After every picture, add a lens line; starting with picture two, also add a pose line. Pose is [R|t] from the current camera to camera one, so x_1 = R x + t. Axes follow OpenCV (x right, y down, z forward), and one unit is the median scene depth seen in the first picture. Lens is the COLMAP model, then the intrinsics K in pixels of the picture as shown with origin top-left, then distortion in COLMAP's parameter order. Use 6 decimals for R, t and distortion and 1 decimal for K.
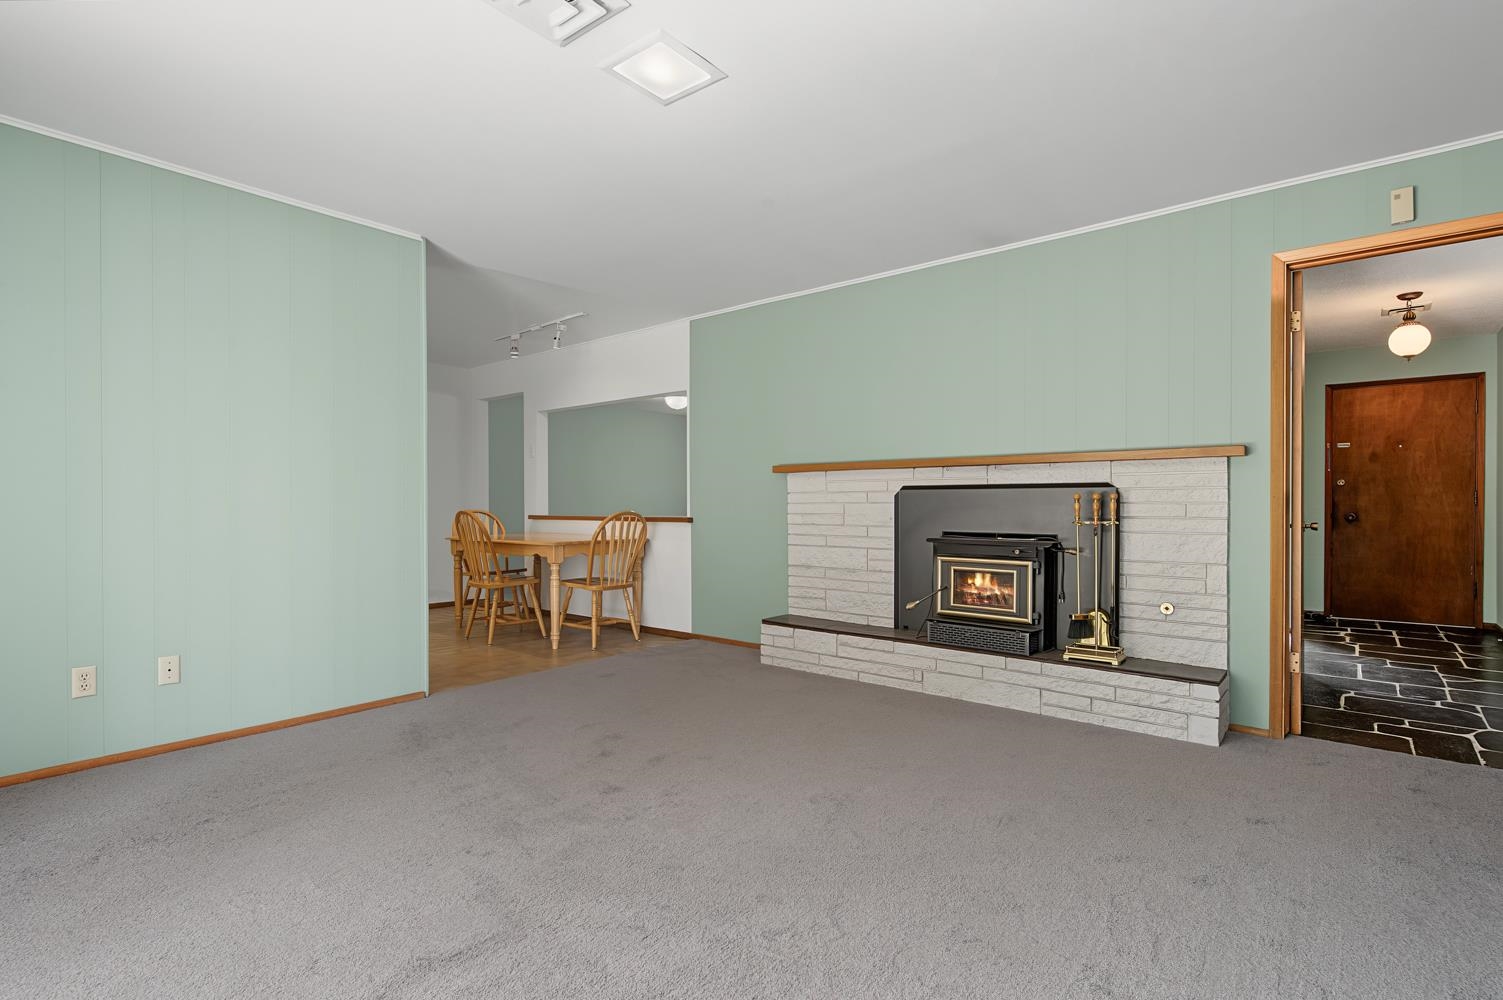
lens RADIAL K [[721.5, 0, 748.8], [0, 721.5, 512.4], [0, 0, 1]] dist [0.000255, -0.000512]
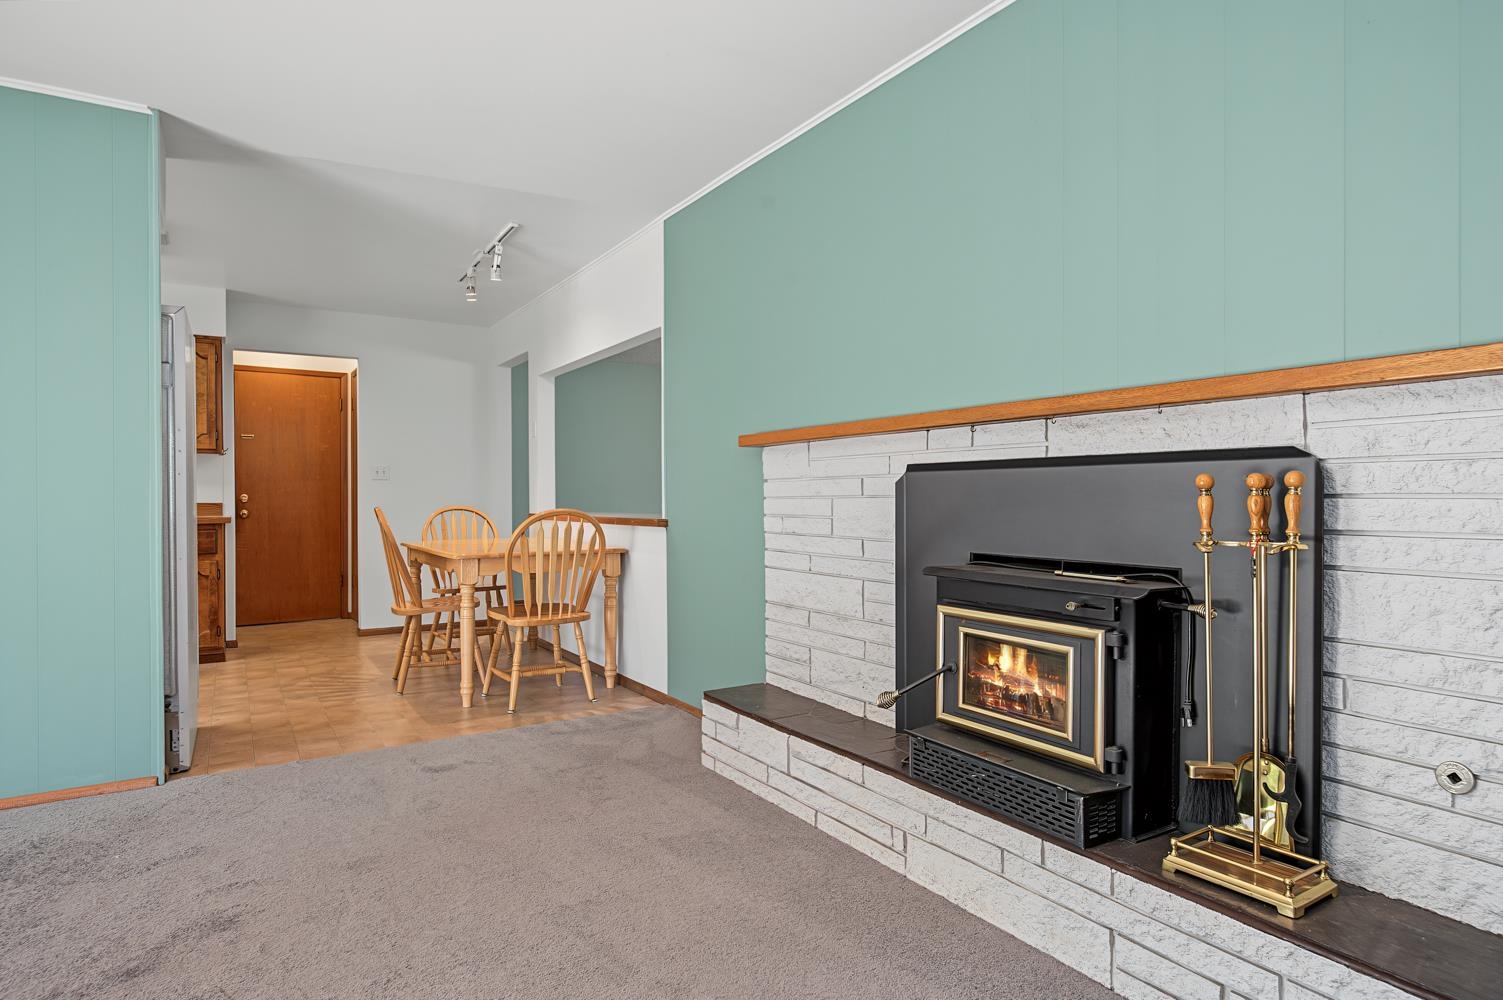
lens RADIAL K [[838.7, 0, 751.5], [0, 838.7, 500.0], [0, 0, 1]] dist [-0.002290, -0.001615]
pose [[0.949445, 0.000596, -0.313932, 0.330884], [-0.003982, 0.999941, -0.010145, -0.004560], [0.313907, 0.010883, 0.949391, 0.424129]]
